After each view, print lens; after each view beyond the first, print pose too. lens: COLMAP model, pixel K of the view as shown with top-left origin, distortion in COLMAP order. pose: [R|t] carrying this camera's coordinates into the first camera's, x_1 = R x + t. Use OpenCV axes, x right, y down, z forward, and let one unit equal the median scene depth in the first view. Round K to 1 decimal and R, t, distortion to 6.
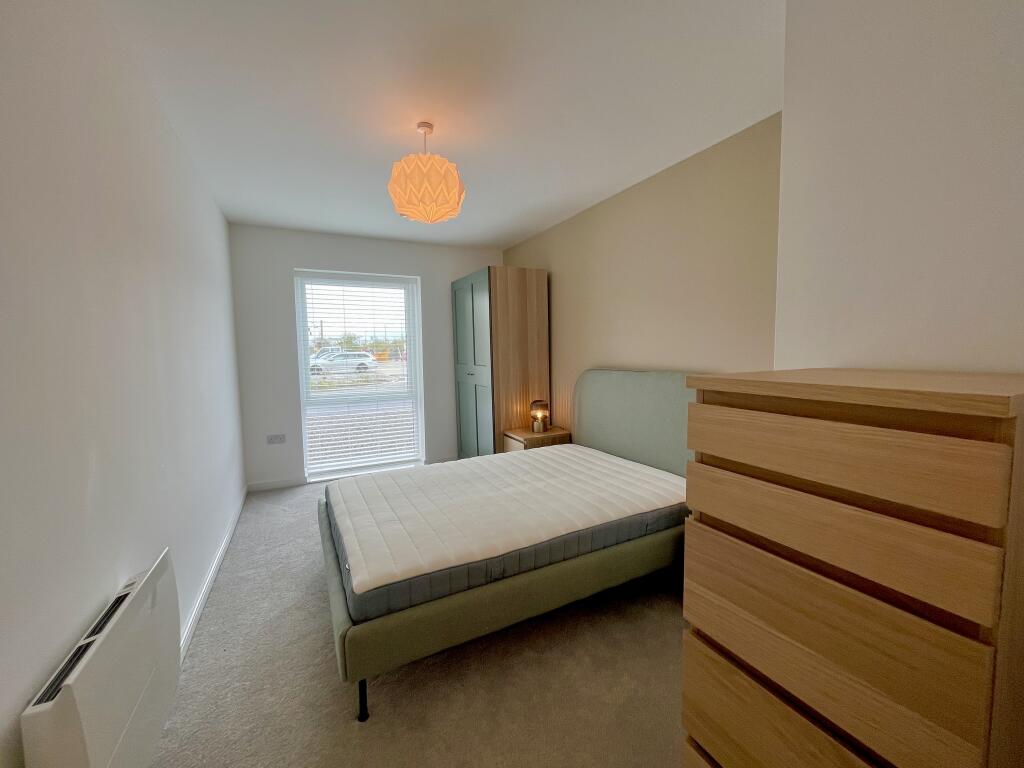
lens RADIAL K [[413.6, 0, 510.8], [0, 413.6, 385.5], [0, 0, 1]] dist [0.000176, -0.000866]
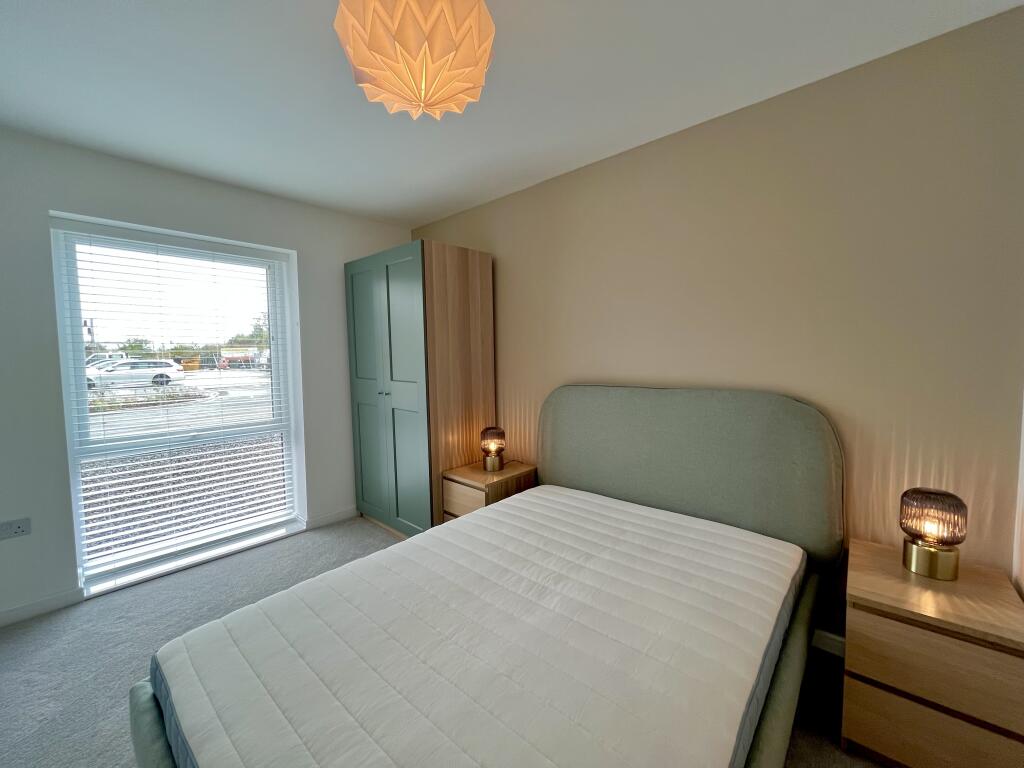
lens RADIAL K [[413.6, 0, 511.3], [0, 413.6, 382.7], [0, 0, 1]] dist [0.000176, -0.000866]
pose [[0.934114, -0.020630, 0.356378, -0.157813], [0.029235, 0.999396, -0.018775, -0.028071], [-0.355775, 0.027957, 0.934153, 0.287136]]
